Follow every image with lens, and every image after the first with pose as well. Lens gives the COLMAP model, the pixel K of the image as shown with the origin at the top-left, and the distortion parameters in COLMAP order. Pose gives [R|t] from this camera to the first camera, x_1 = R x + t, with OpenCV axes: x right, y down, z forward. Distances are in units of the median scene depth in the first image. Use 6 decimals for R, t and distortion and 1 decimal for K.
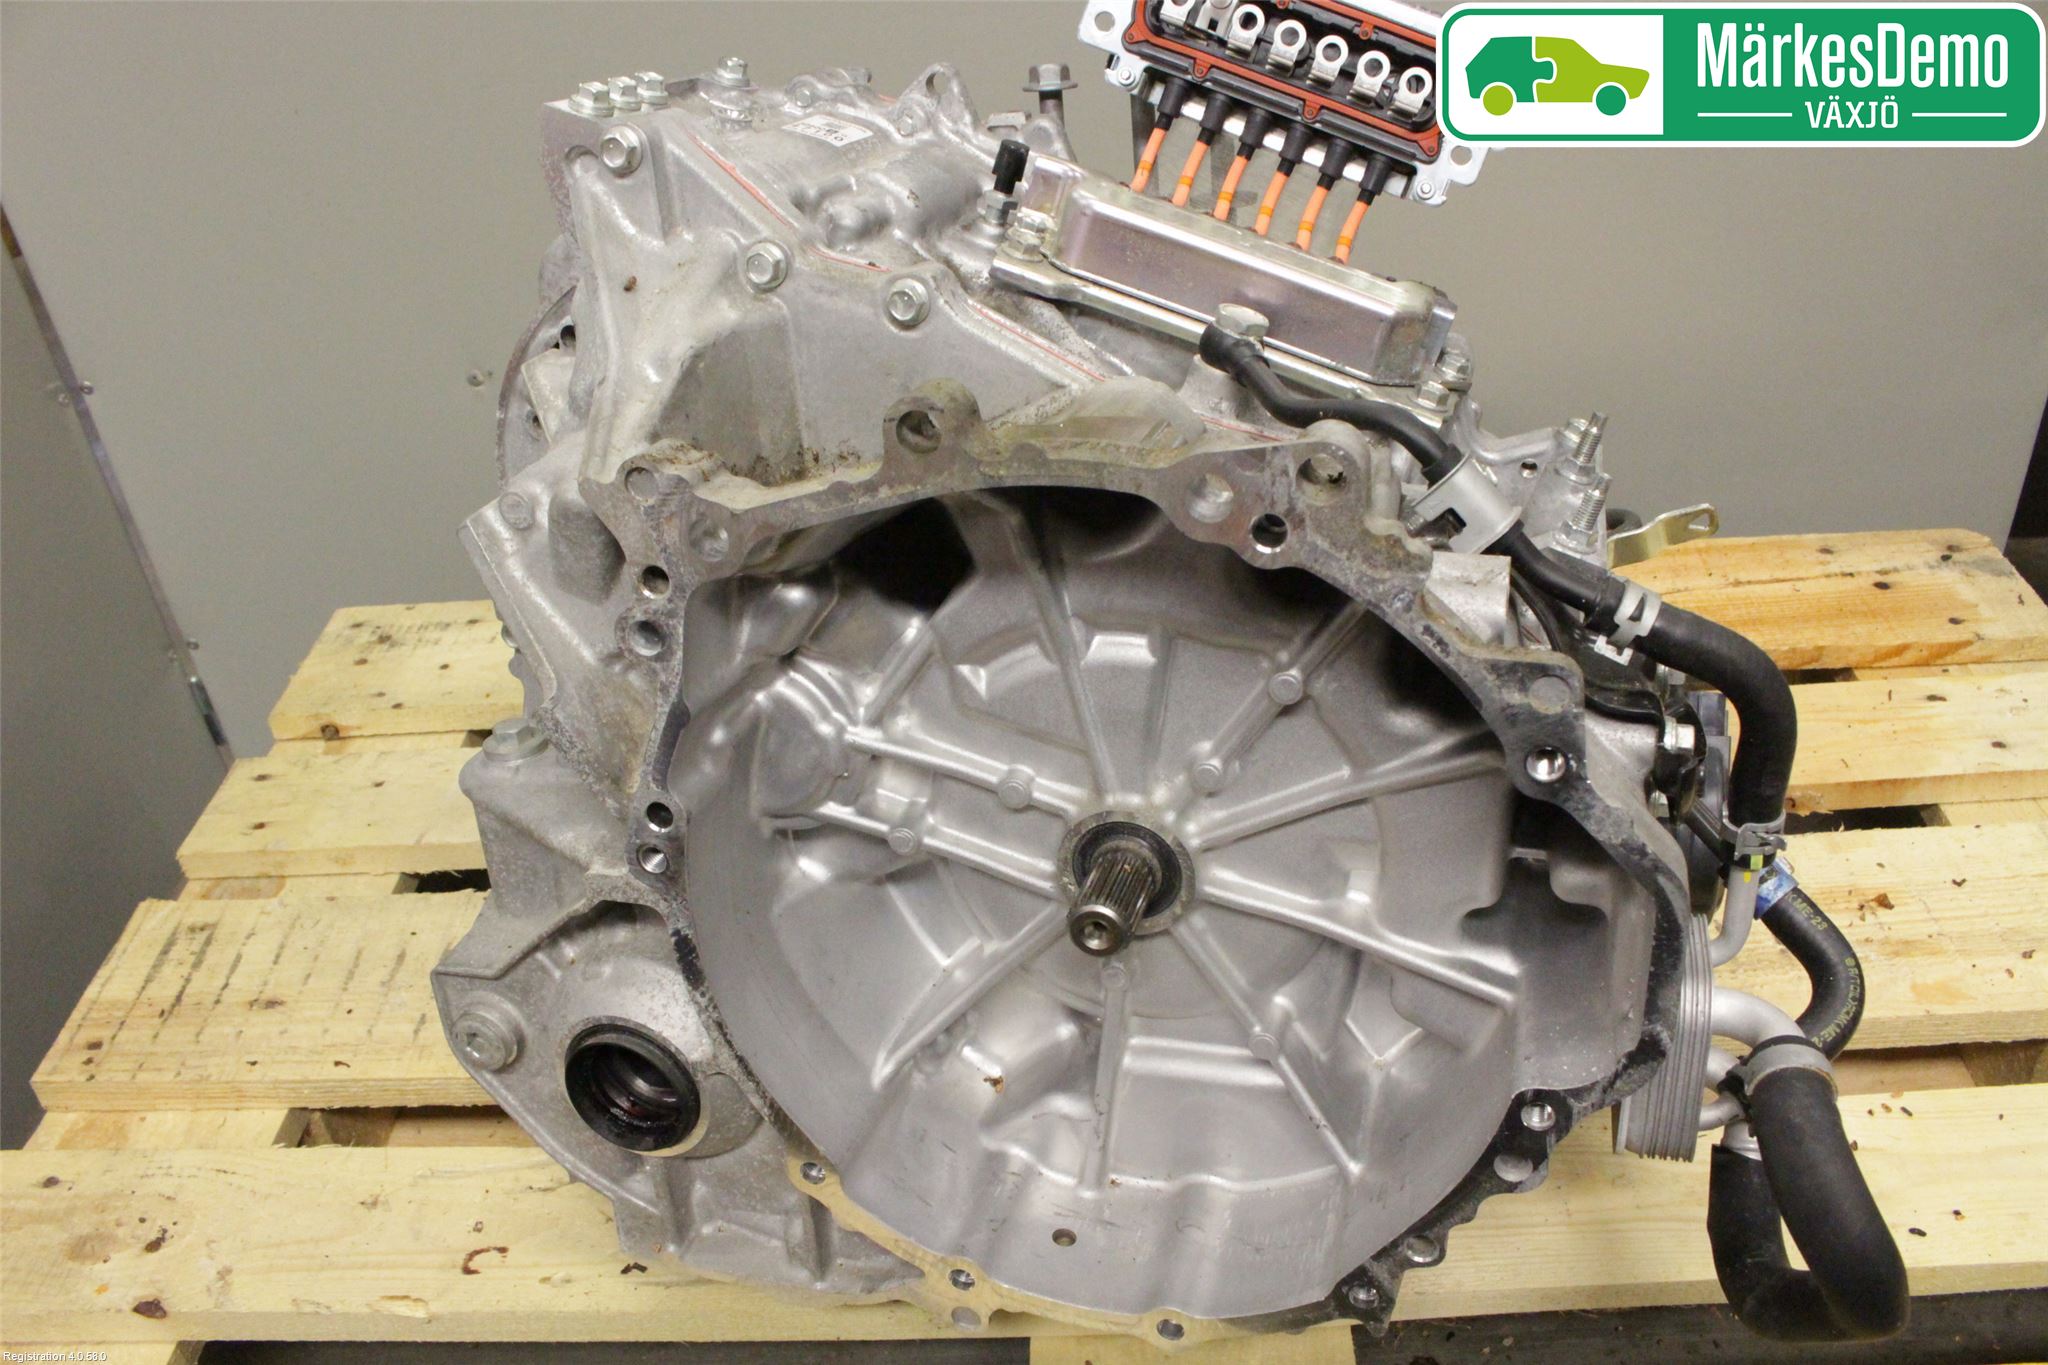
lens RADIAL K [[1665.2, 0, 1024.0], [0, 1665.2, 682.5], [0, 0, 1]] dist [-0.146116, 0.113387]
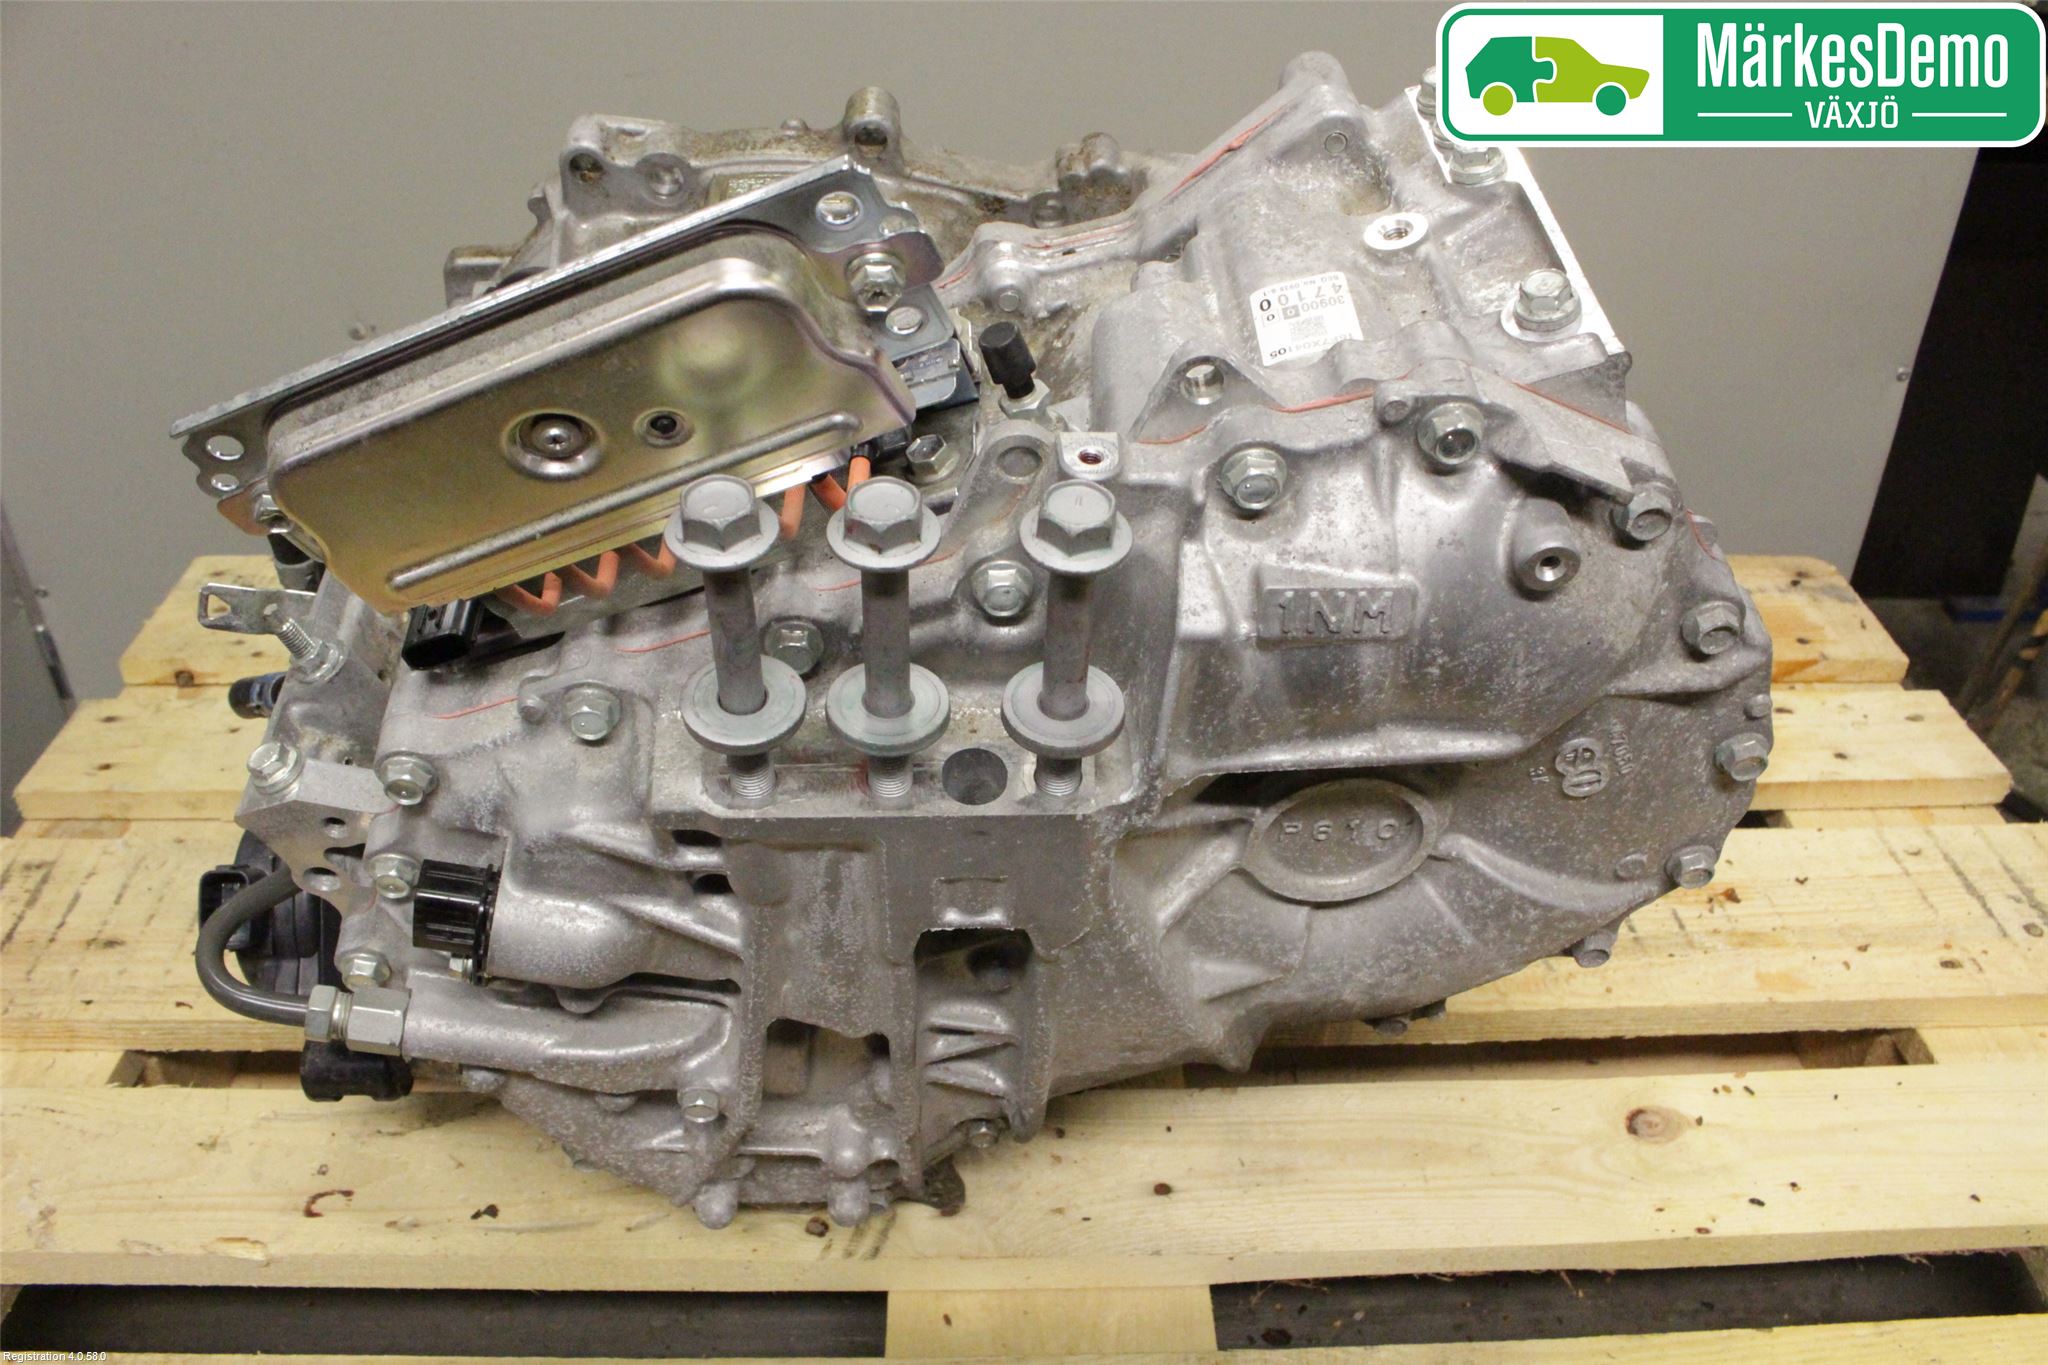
lens RADIAL K [[1665.2, 0, 1024.0], [0, 1665.2, 682.5], [0, 0, 1]] dist [-0.146116, 0.113387]
pose [[0.995256, 0.045666, 0.085913, -0.013371], [-0.043837, 0.998773, -0.023055, 0.041580], [-0.086860, 0.019179, 0.996036, -0.001804]]
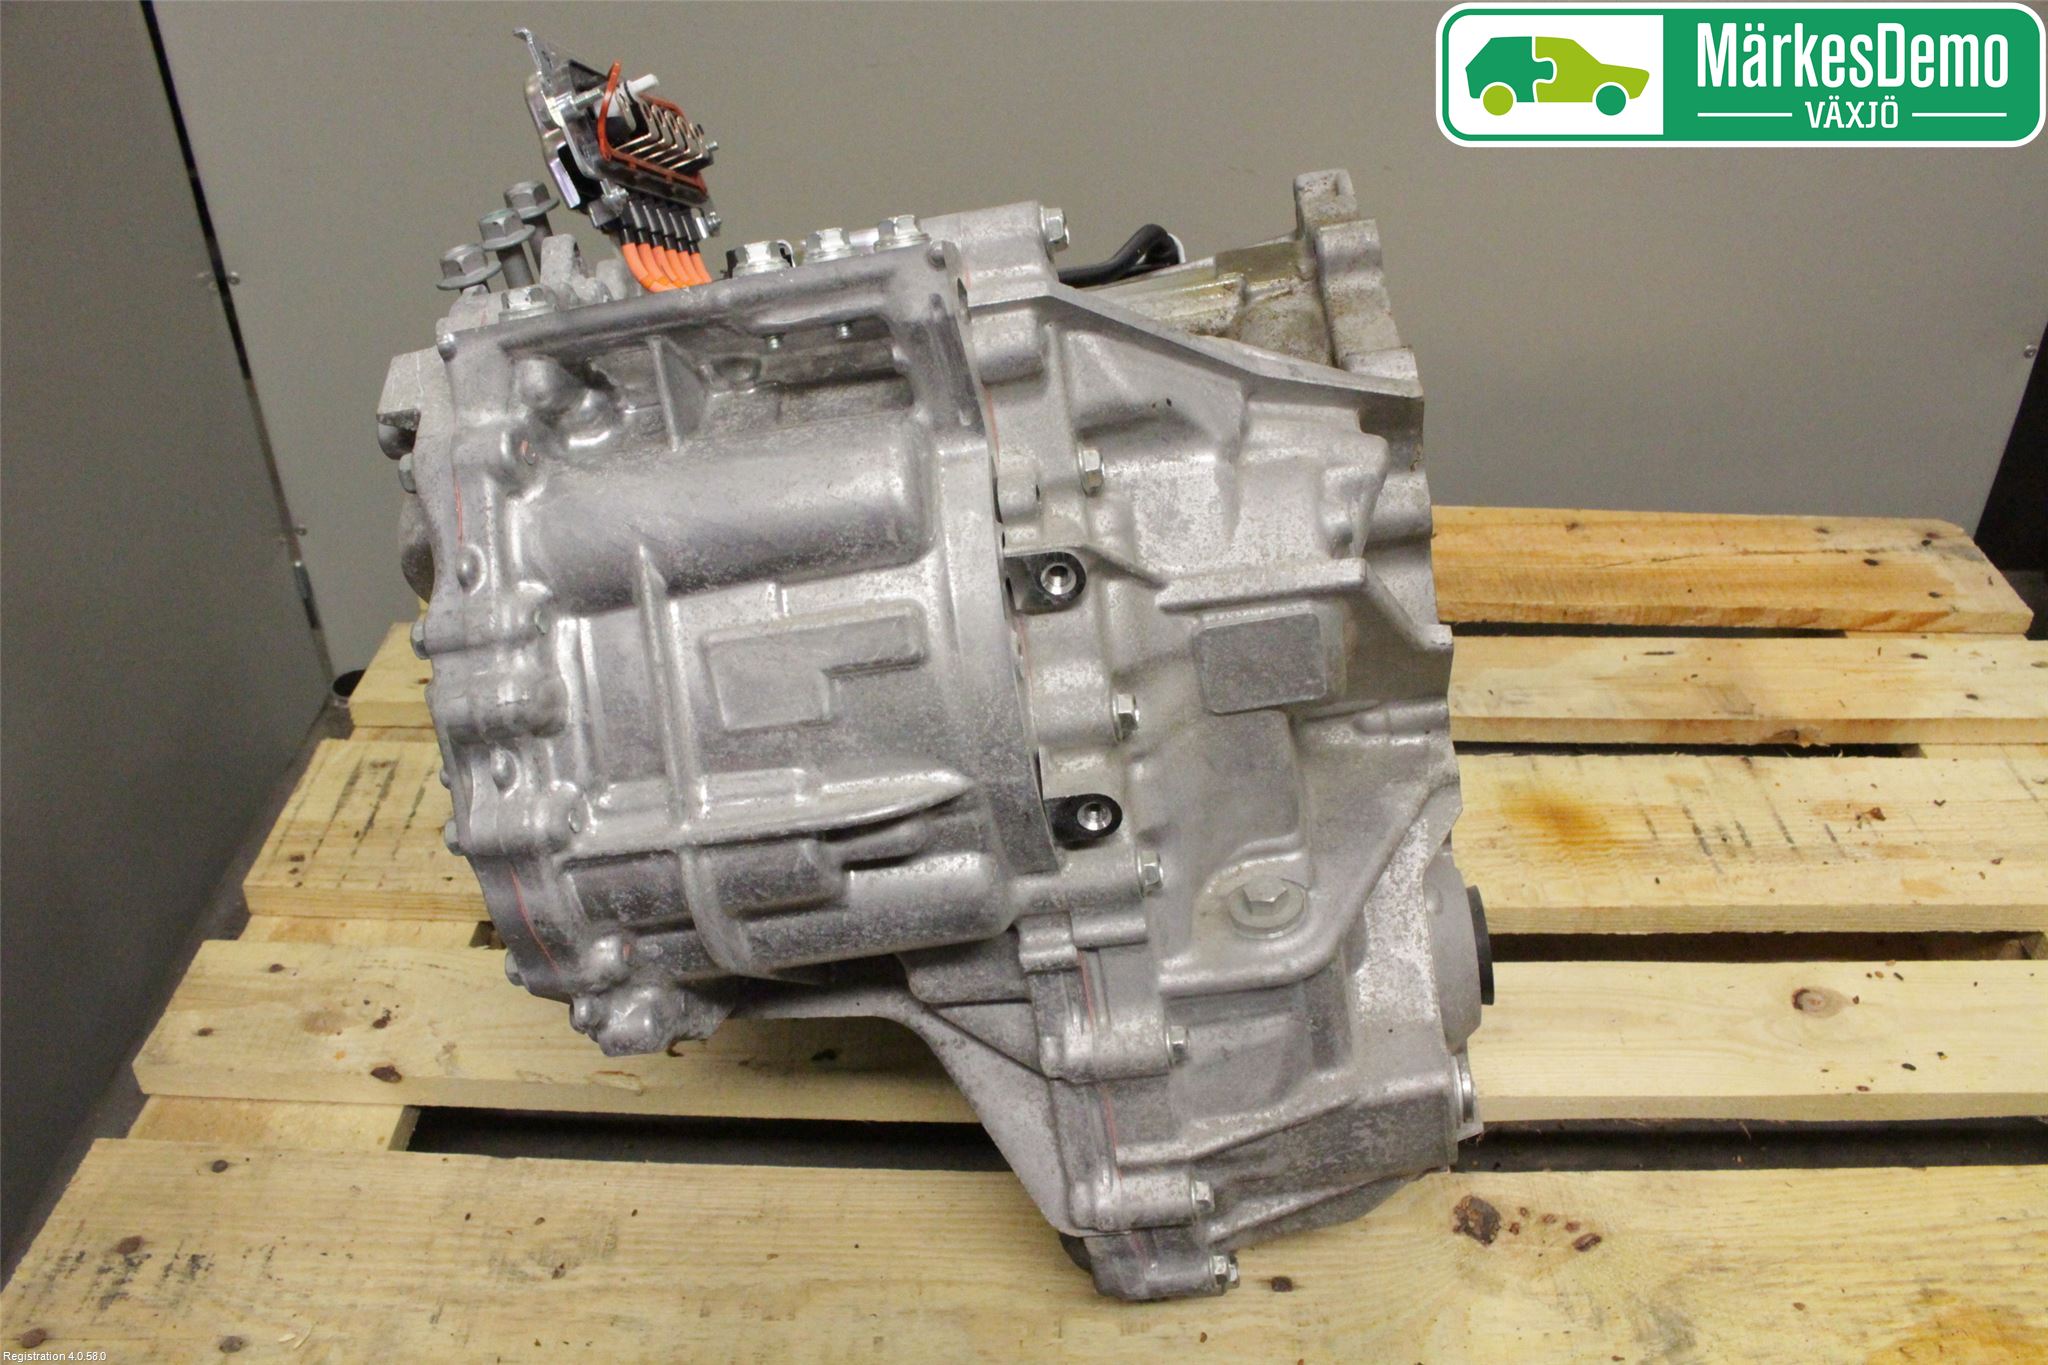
lens RADIAL K [[1665.2, 0, 1024.0], [0, 1665.2, 682.5], [0, 0, 1]] dist [-0.146116, 0.113387]
pose [[0.997078, 0.059752, 0.047598, -0.140055], [-0.059863, 0.998206, 0.000916, 0.073704], [-0.047458, -0.003762, 0.998866, -0.134880]]
